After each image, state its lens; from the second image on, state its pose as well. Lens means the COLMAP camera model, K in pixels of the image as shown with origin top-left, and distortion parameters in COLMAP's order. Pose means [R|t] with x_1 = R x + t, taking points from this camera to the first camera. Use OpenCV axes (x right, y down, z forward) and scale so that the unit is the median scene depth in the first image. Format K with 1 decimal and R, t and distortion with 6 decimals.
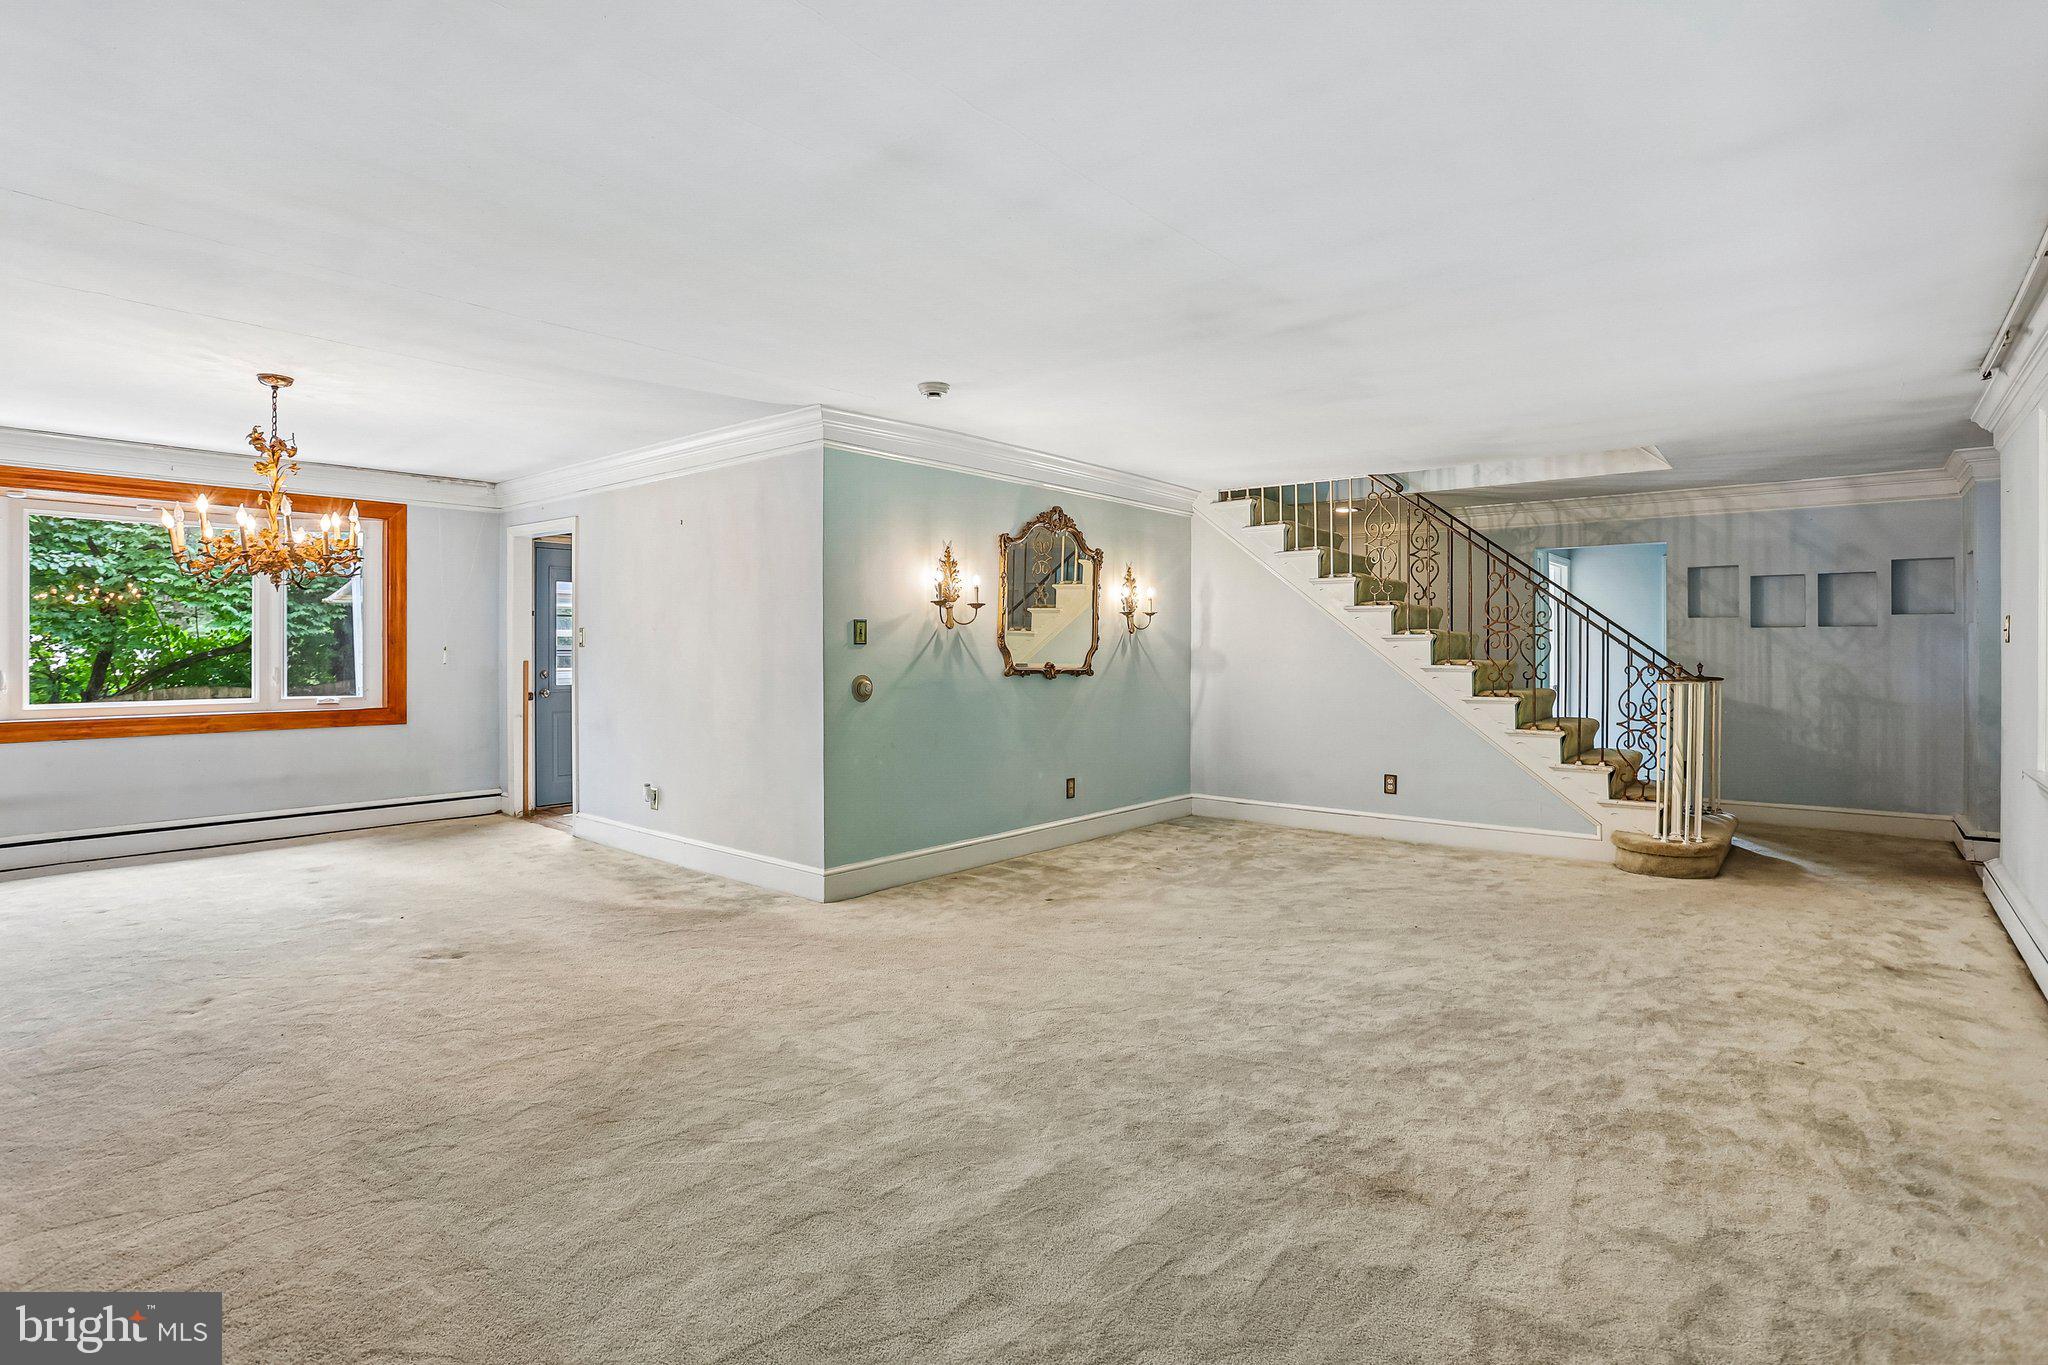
lens RADIAL K [[998.0, 0, 1018.1], [0, 998.0, 655.7], [0, 0, 1]] dist [-0.047594, 0.000249]
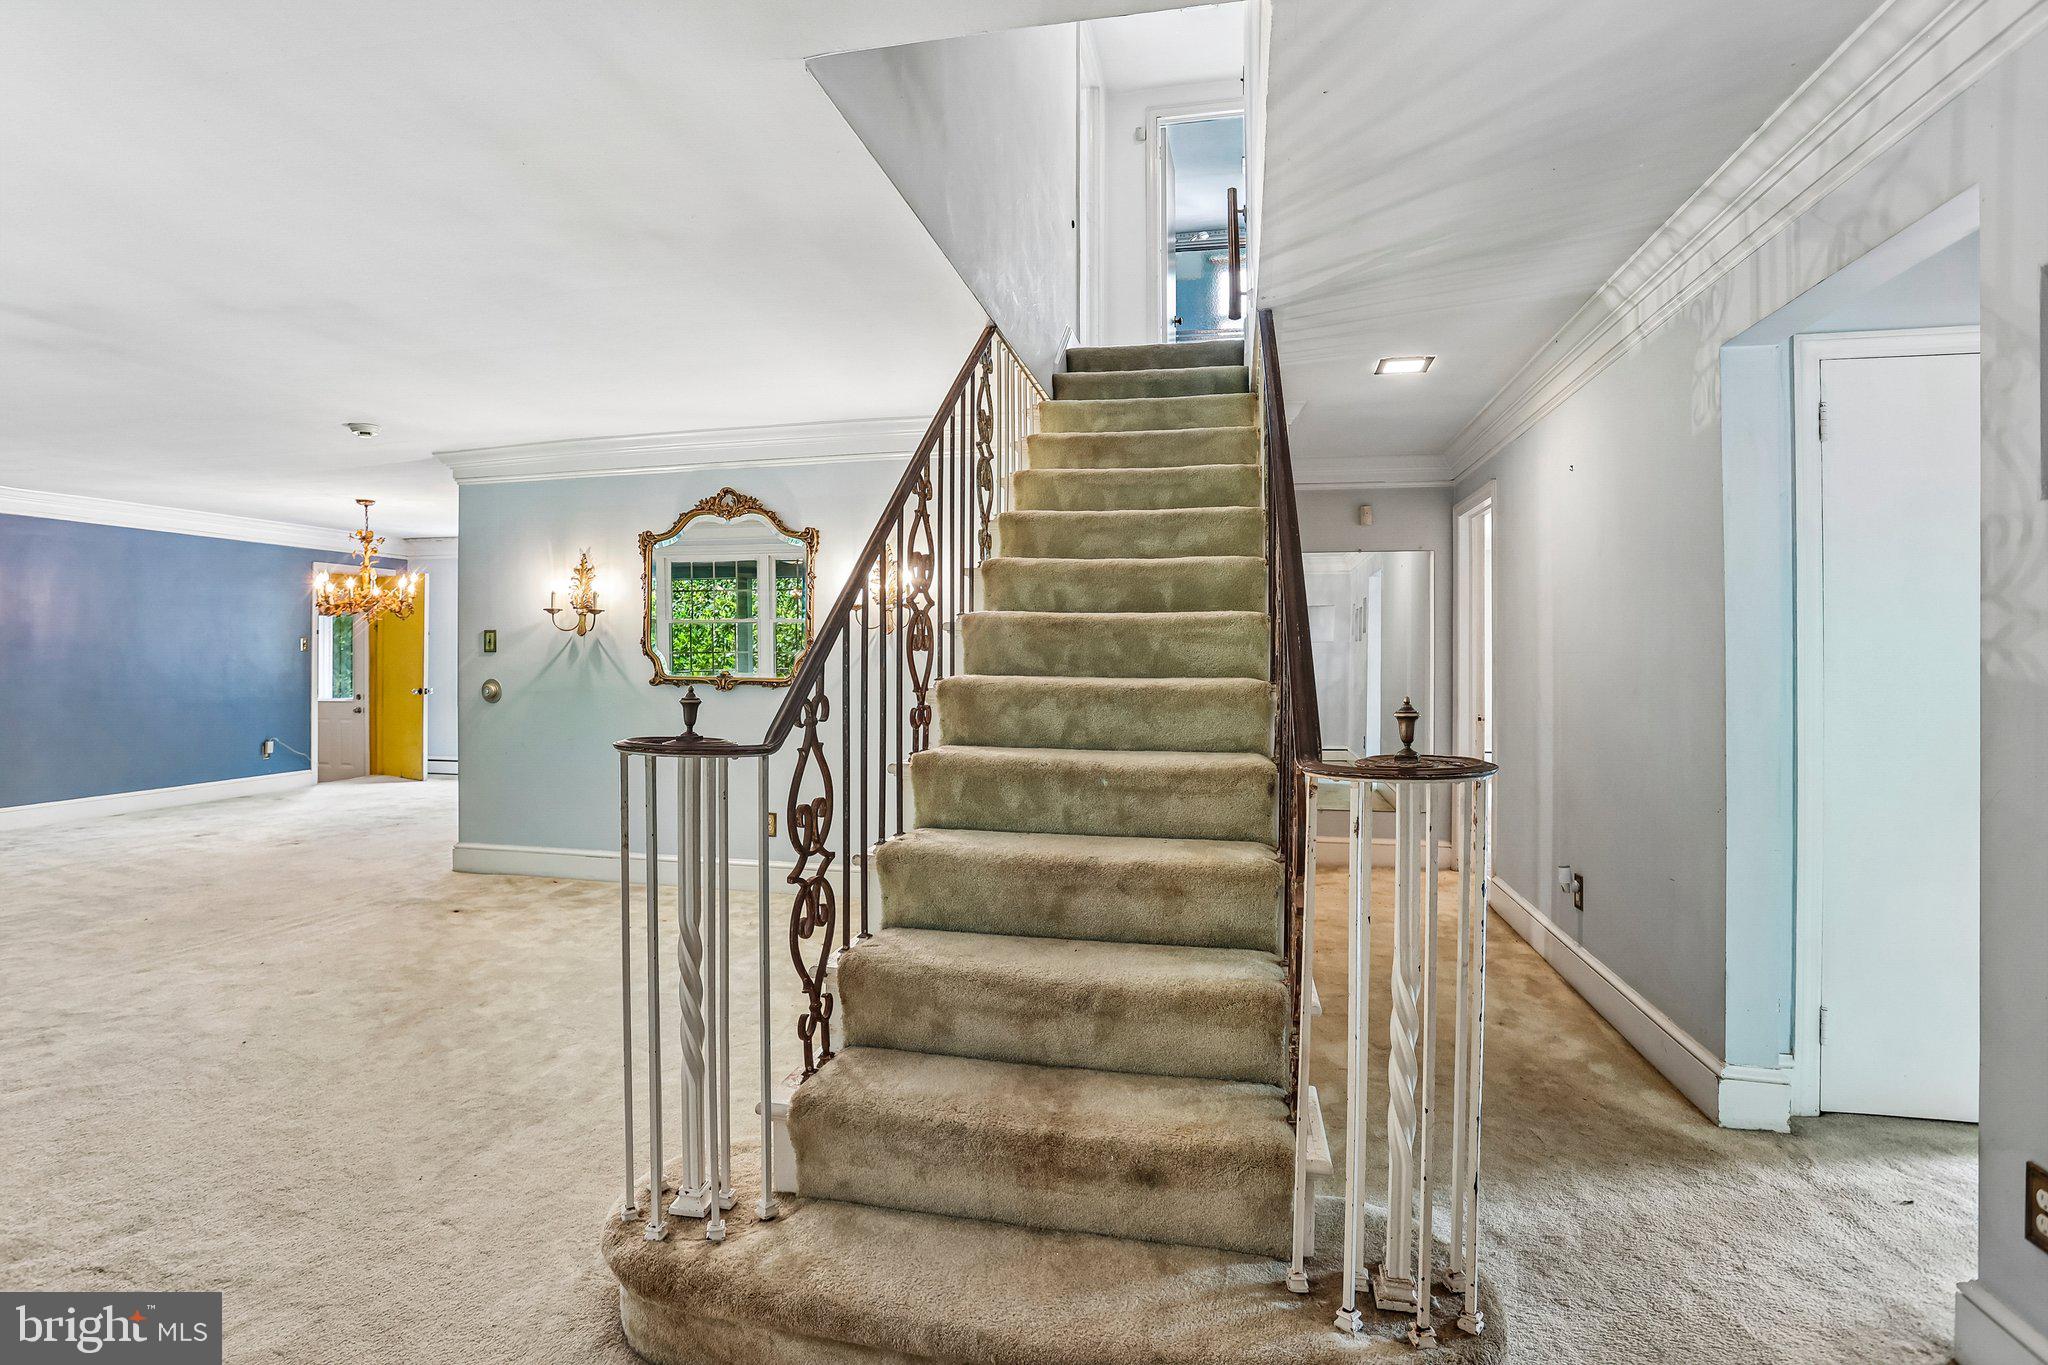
lens RADIAL K [[1024.0, 0, 1001.1], [0, 1024.0, 656.3], [0, 0, 1]] dist [-0.062365, 0.030071]
pose [[0.463392, -0.000501, -0.886153, 1.026677], [-0.001646, 0.999998, -0.001426, -0.005522], [0.886152, 0.002120, 0.463390, 0.899079]]
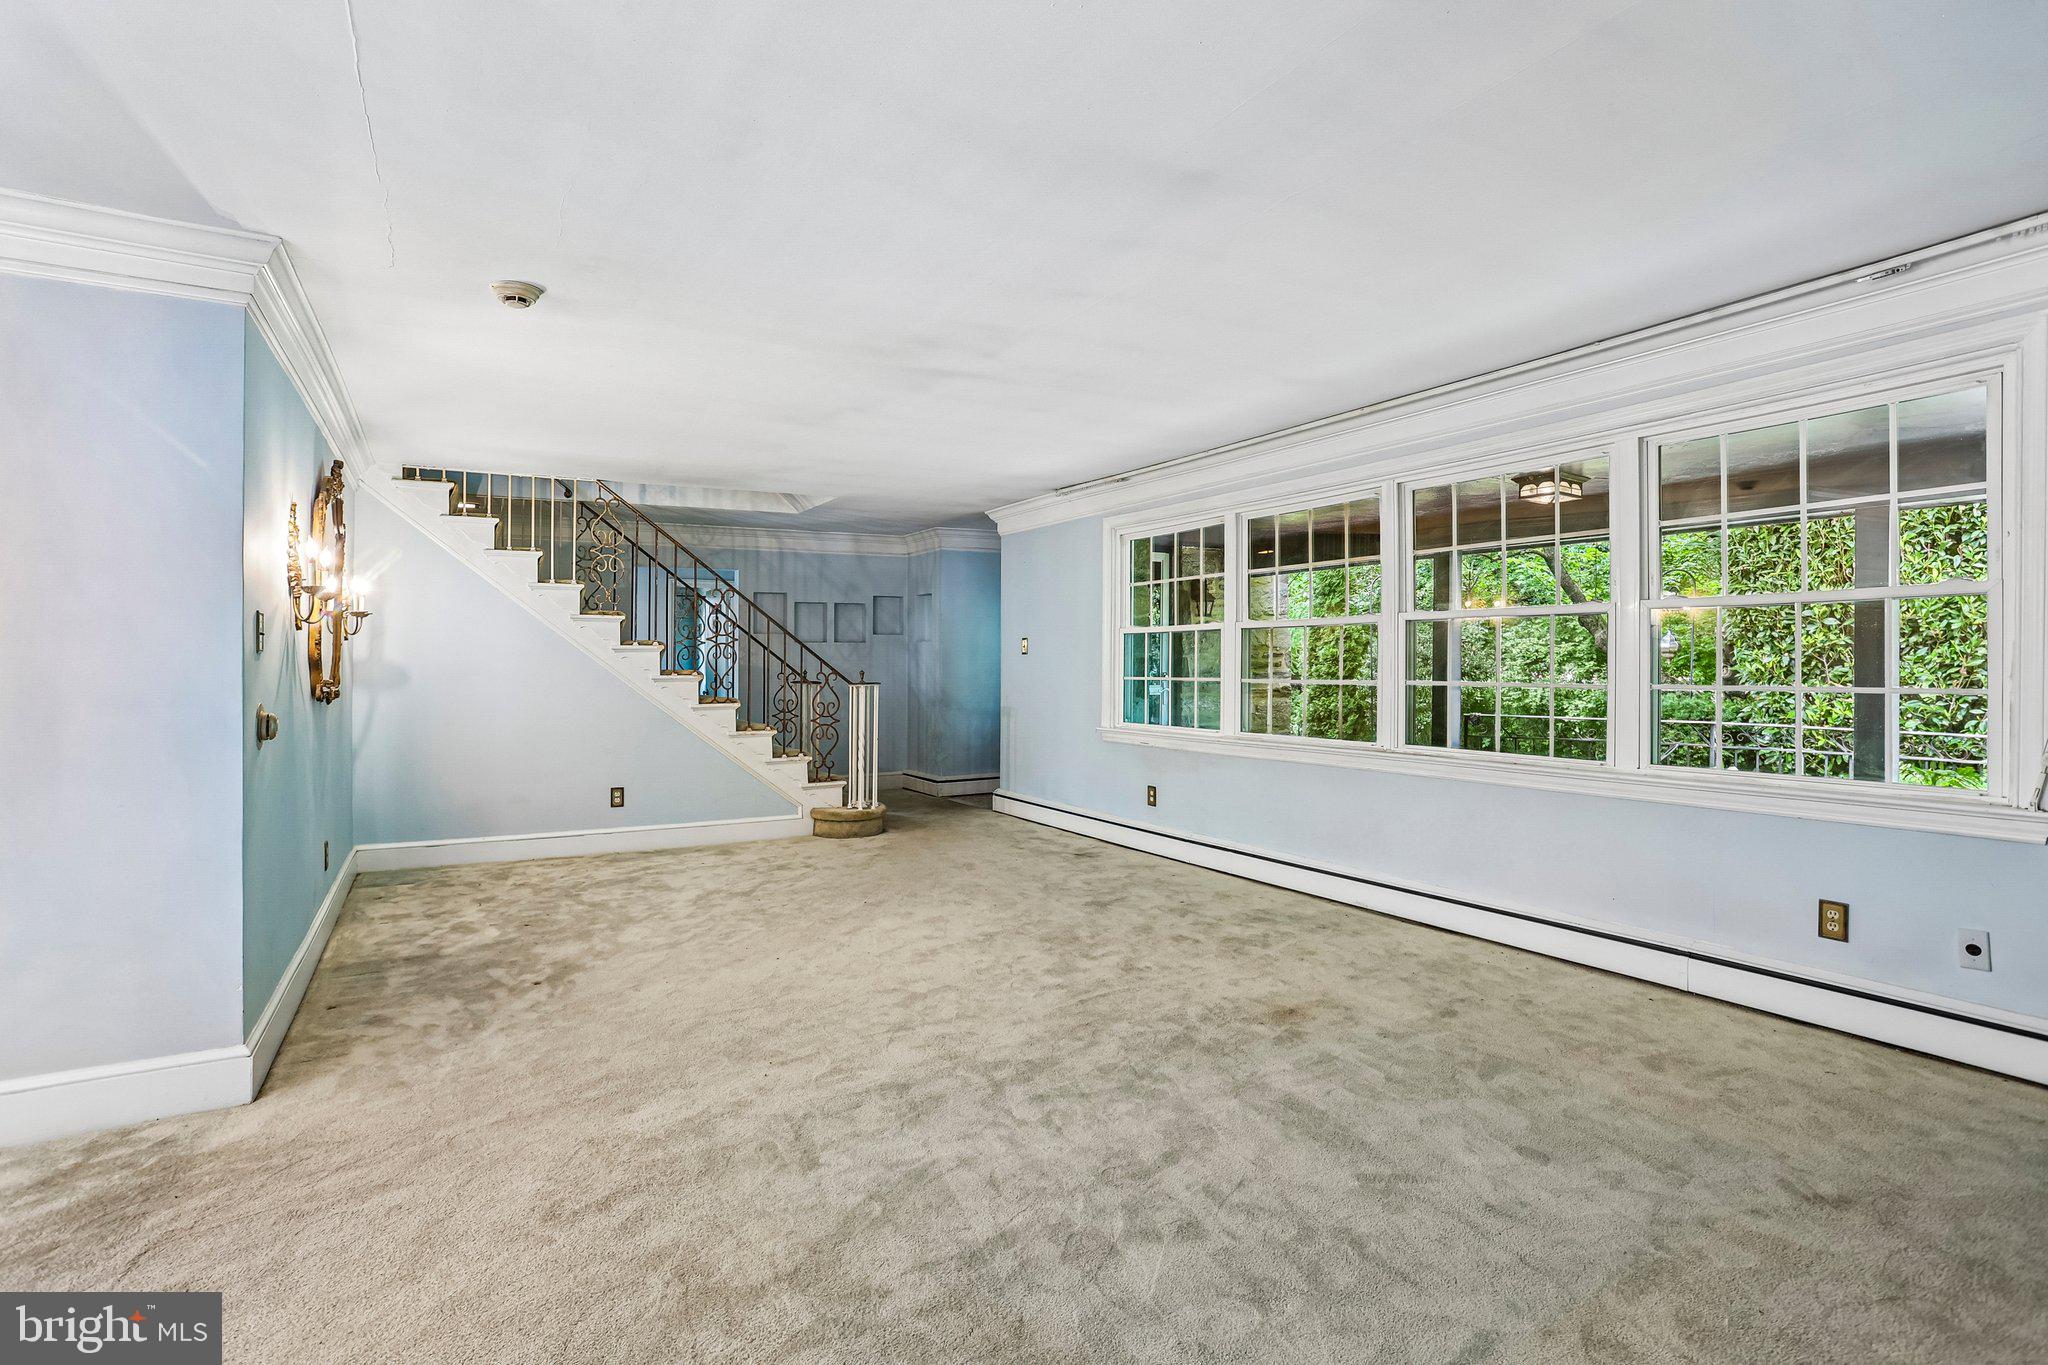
lens RADIAL K [[1005.5, 0, 1007.1], [0, 1005.5, 659.3], [0, 0, 1]] dist [-0.073979, 0.031232]
pose [[0.363927, -0.002168, 0.931425, -0.455178], [0.010252, 0.999946, -0.001678, -0.002055], [-0.931371, 0.010159, 0.363929, 0.314909]]
